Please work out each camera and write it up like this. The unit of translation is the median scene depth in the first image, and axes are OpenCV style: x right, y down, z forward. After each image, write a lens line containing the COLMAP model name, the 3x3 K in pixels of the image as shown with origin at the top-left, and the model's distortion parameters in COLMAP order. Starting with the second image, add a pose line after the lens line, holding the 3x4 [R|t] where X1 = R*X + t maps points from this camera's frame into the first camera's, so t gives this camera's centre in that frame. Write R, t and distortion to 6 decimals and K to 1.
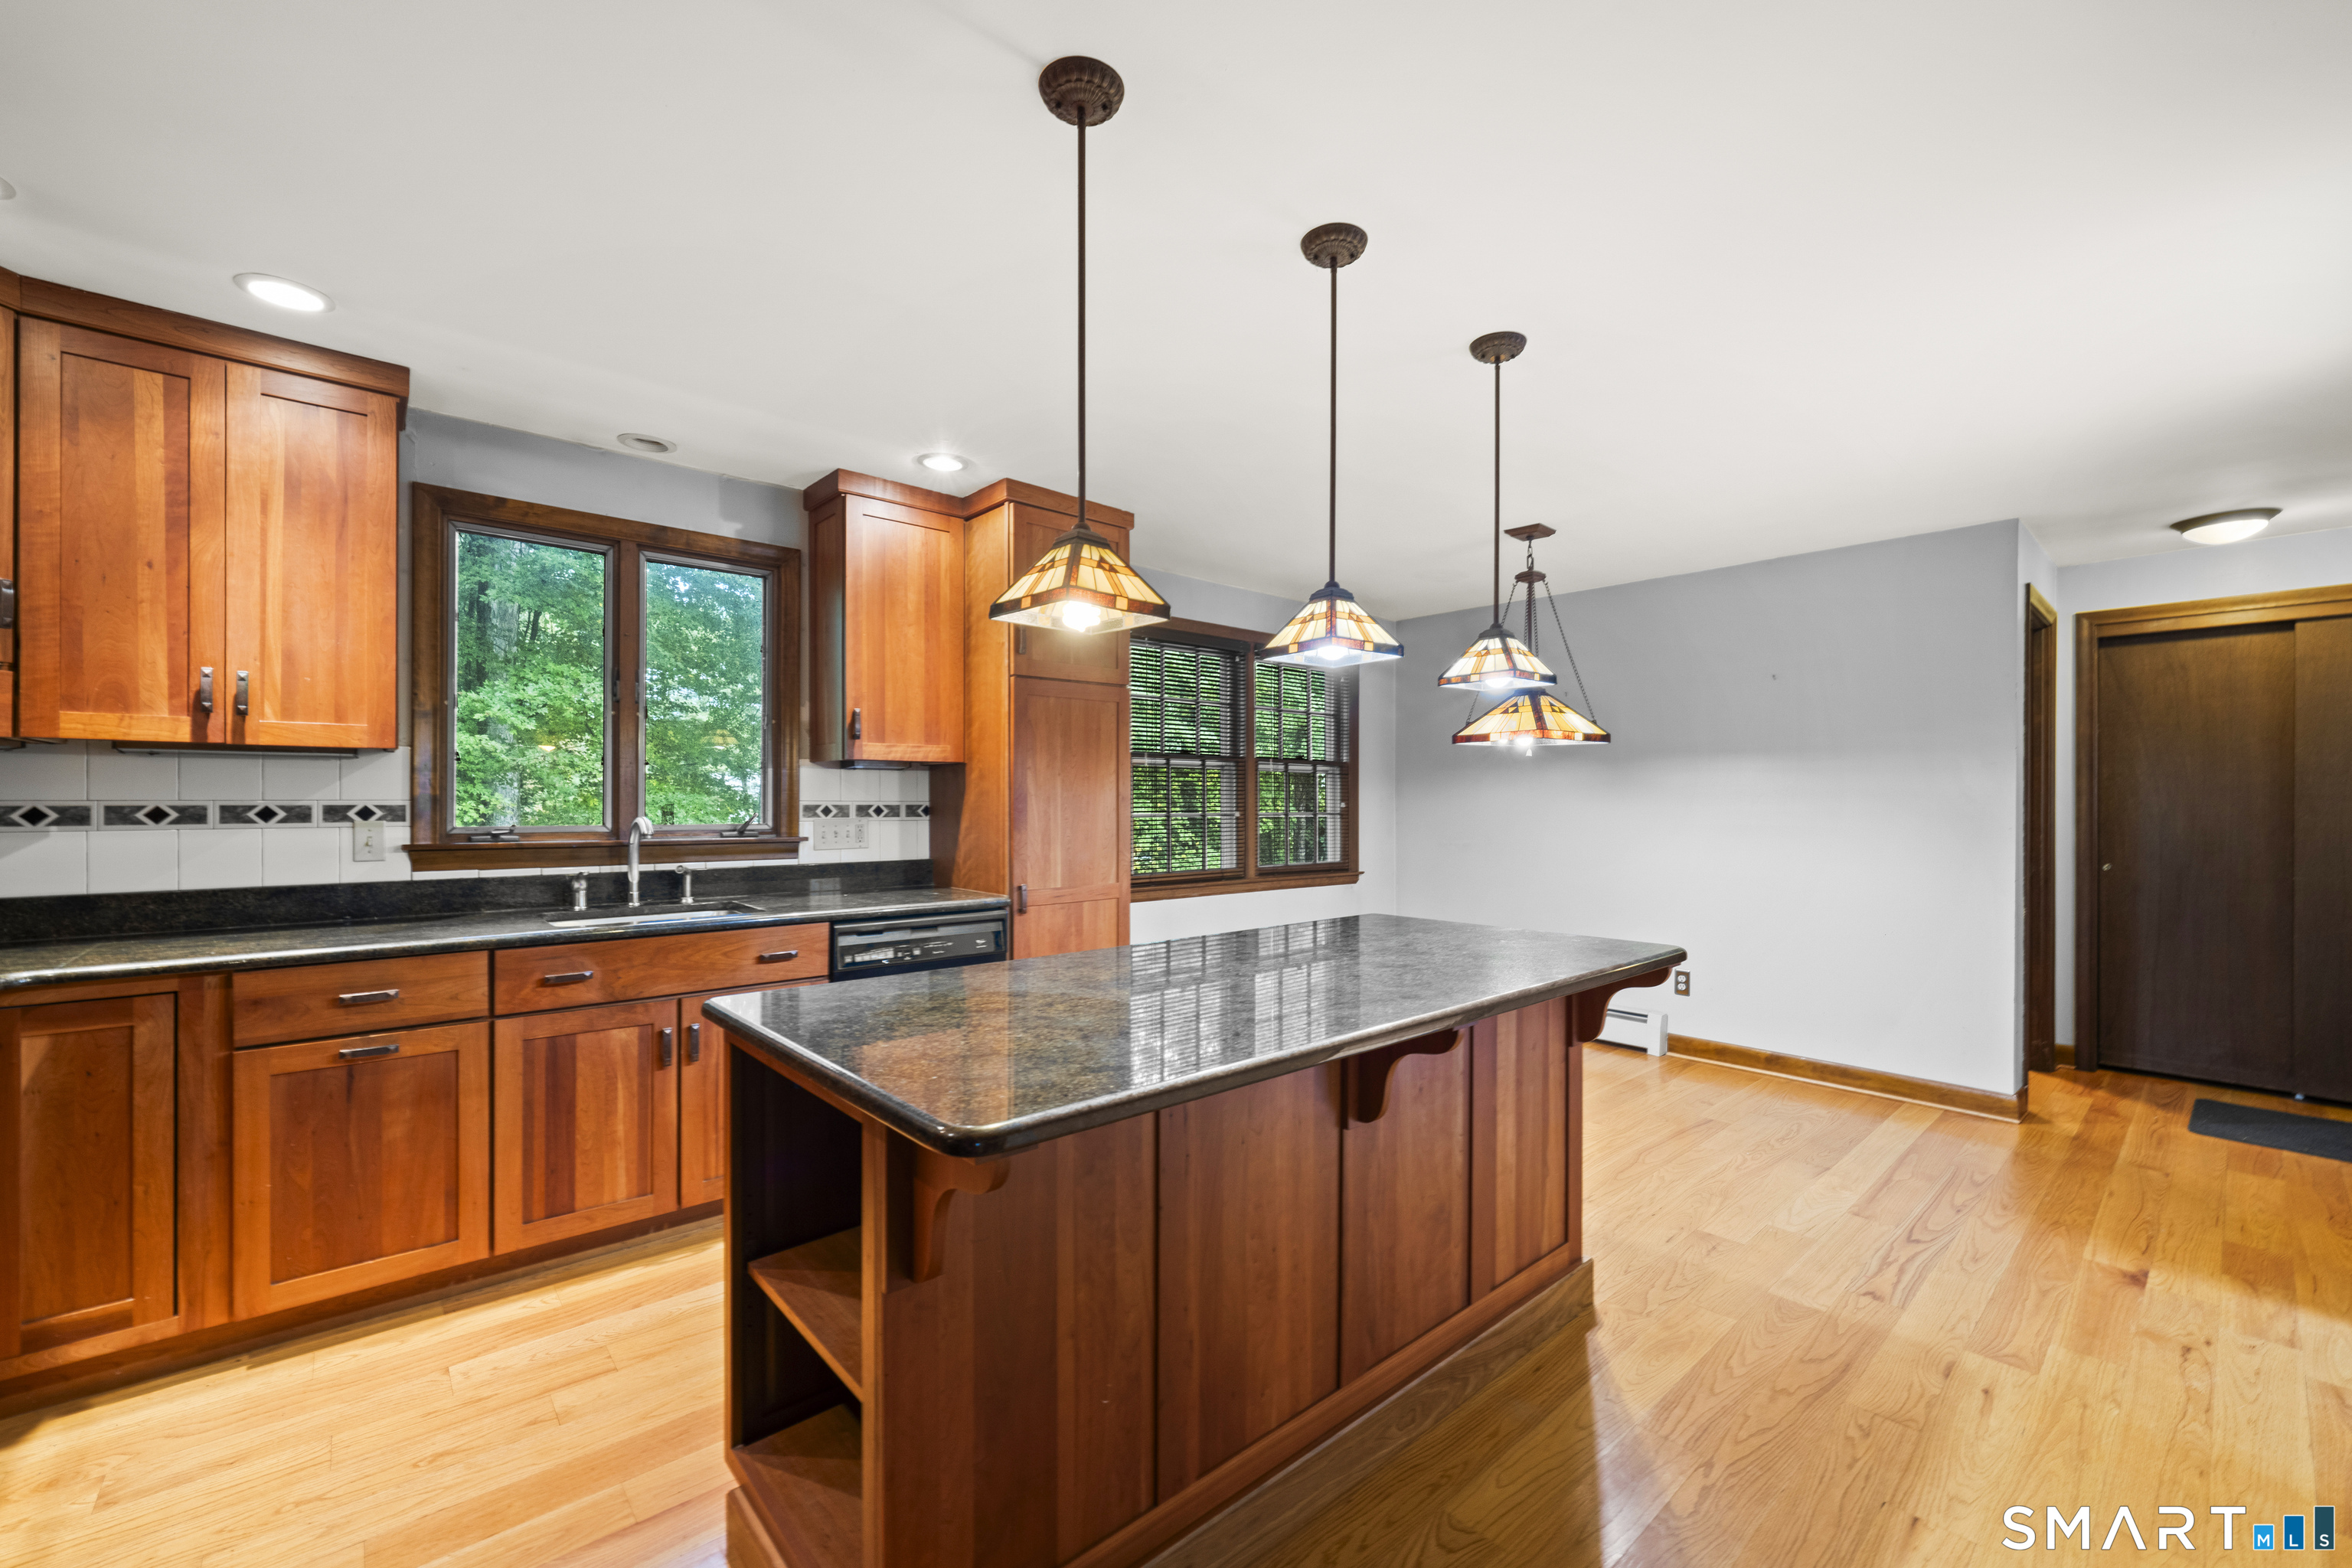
lens RADIAL K [[952.0, 0, 1177.3], [0, 952.0, 797.5], [0, 0, 1]] dist [-0.003192, -0.000304]
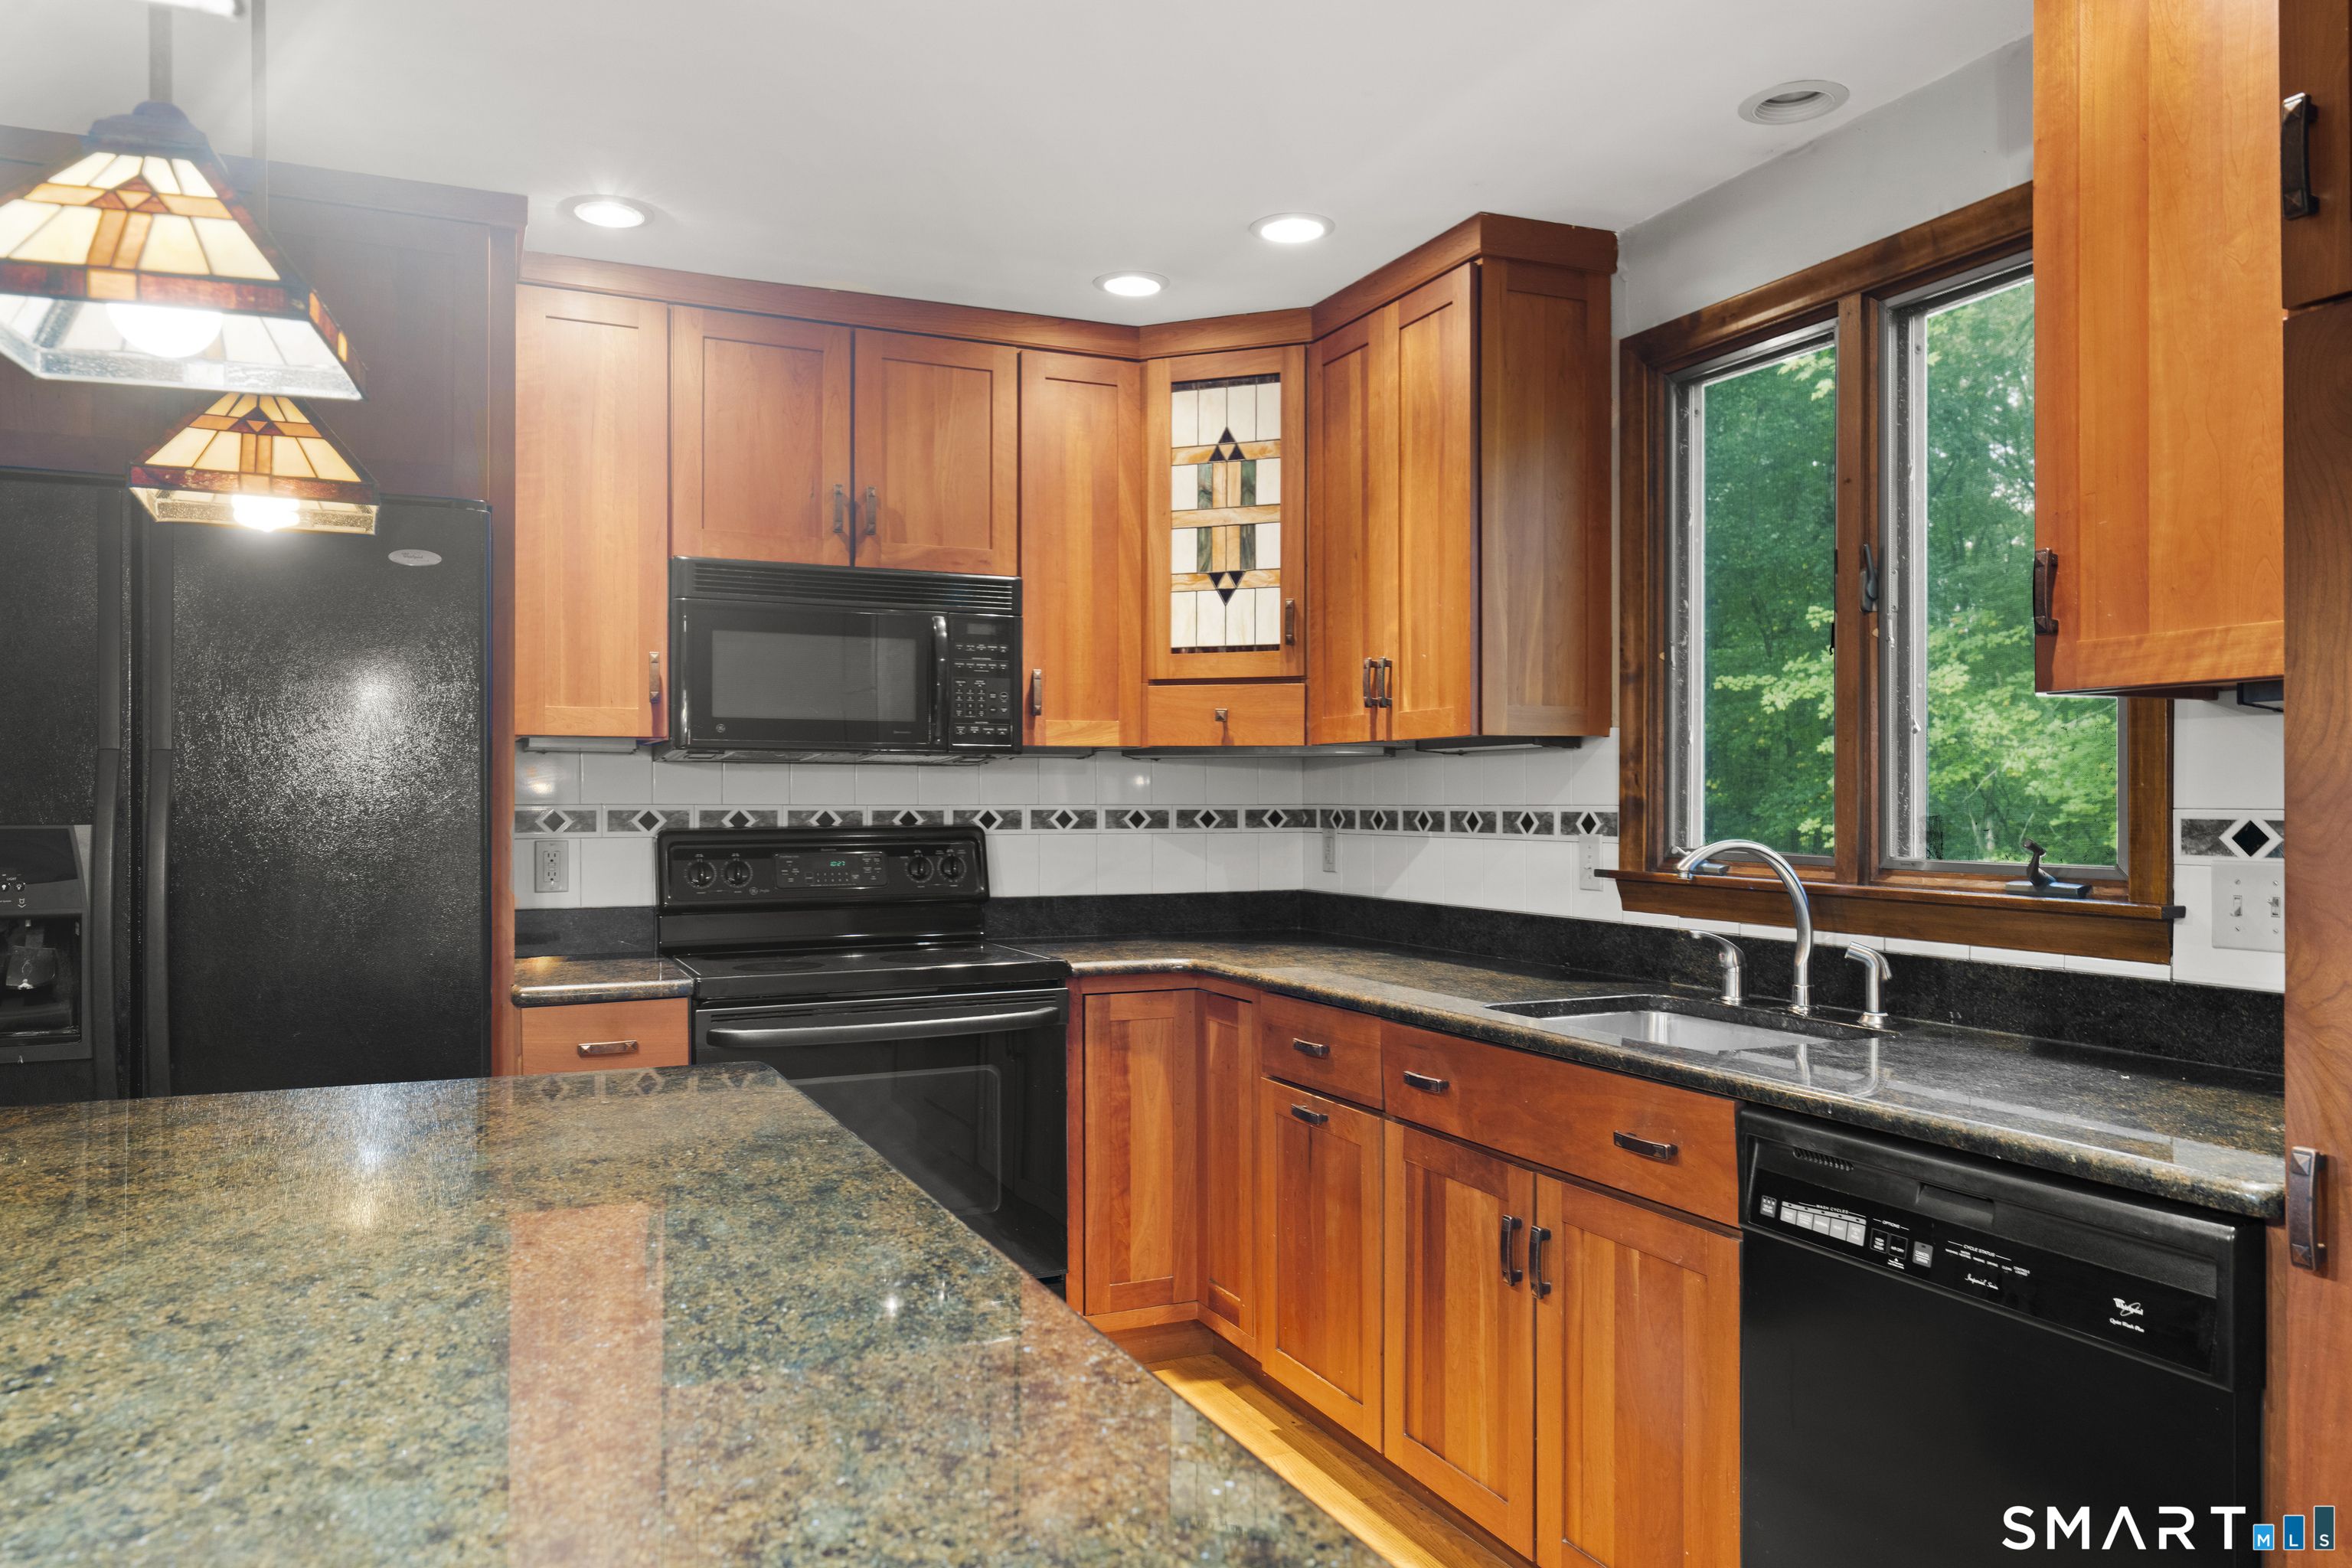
lens RADIAL K [[1589.7, 0, 1178.7], [0, 1589.7, 788.7], [0, 0, 1]] dist [-0.001980, 0.000327]
pose [[-0.287764, -0.012779, -0.957616, 0.369688], [-0.002914, 0.999918, -0.012468, 0.005724], [0.957697, -0.000797, -0.287778, 0.987691]]
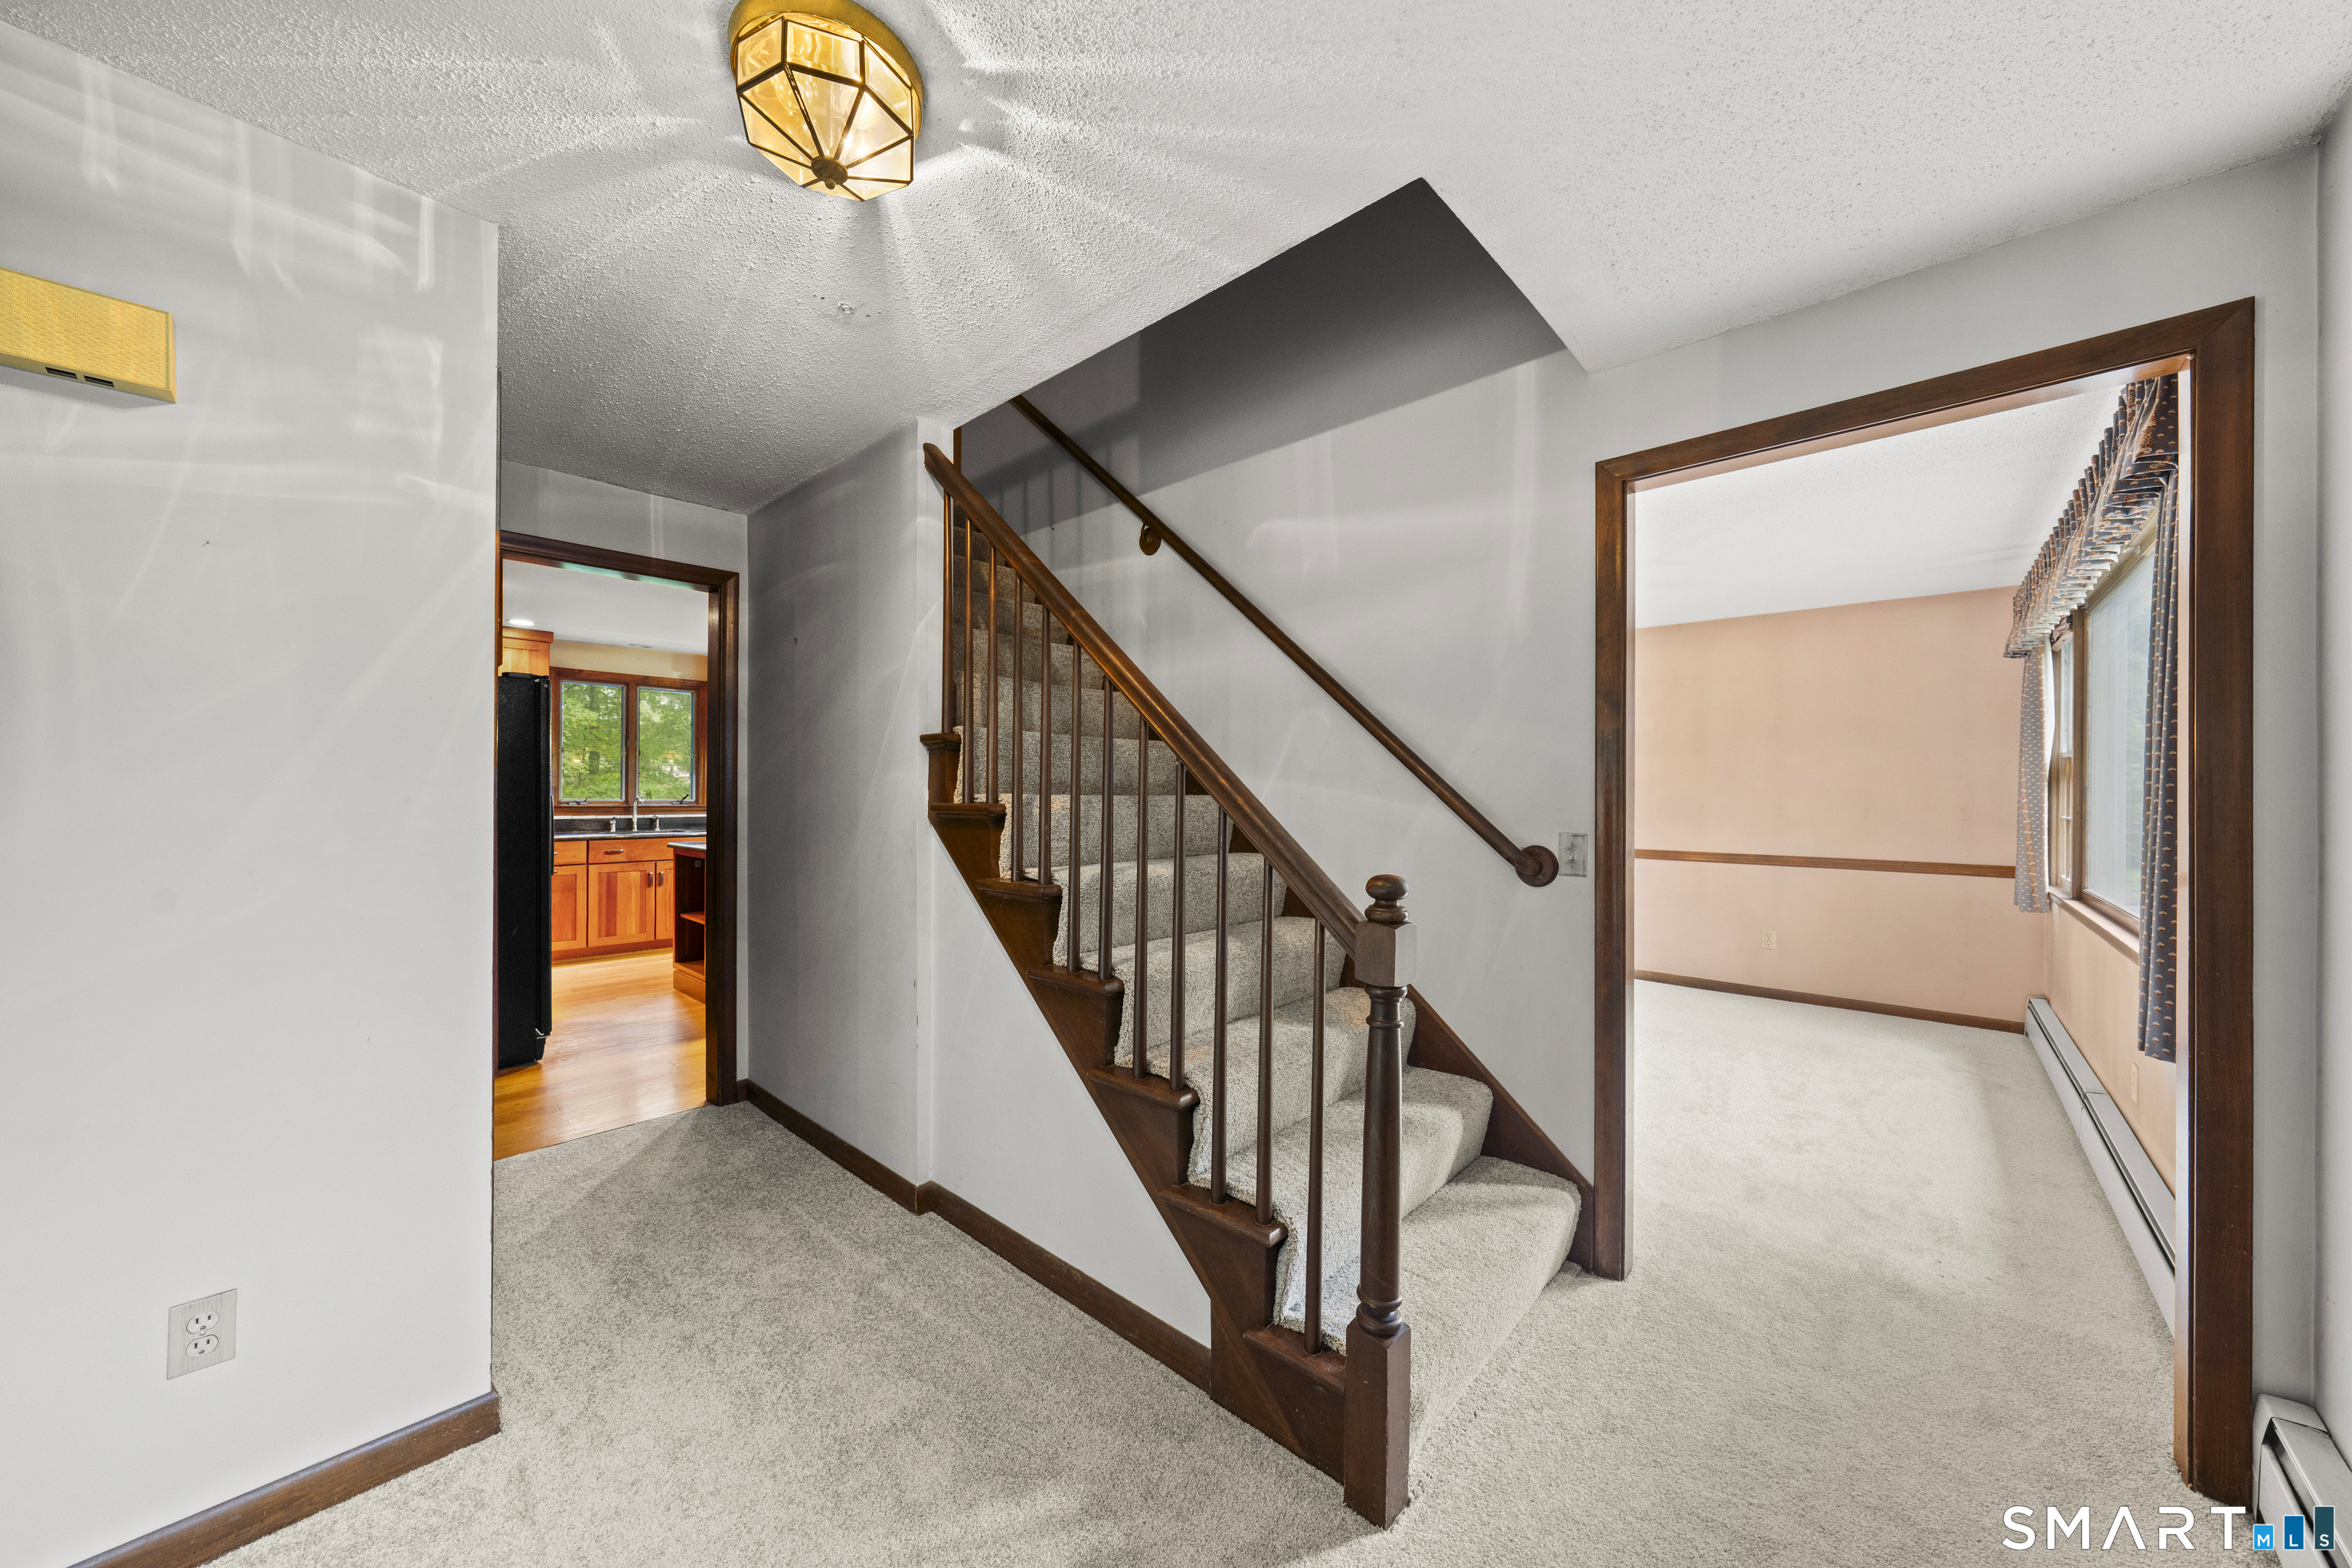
lens RADIAL K [[817.1, 0, 1178.9], [0, 817.1, 787.0], [0, 0, 1]] dist [0.001934, -0.000123]
pose [[0.993972, 0.002251, 0.109608, 0.649939], [-0.001583, 0.999980, -0.006185, 0.009107], [-0.109620, 0.005974, 0.993956, -1.371321]]
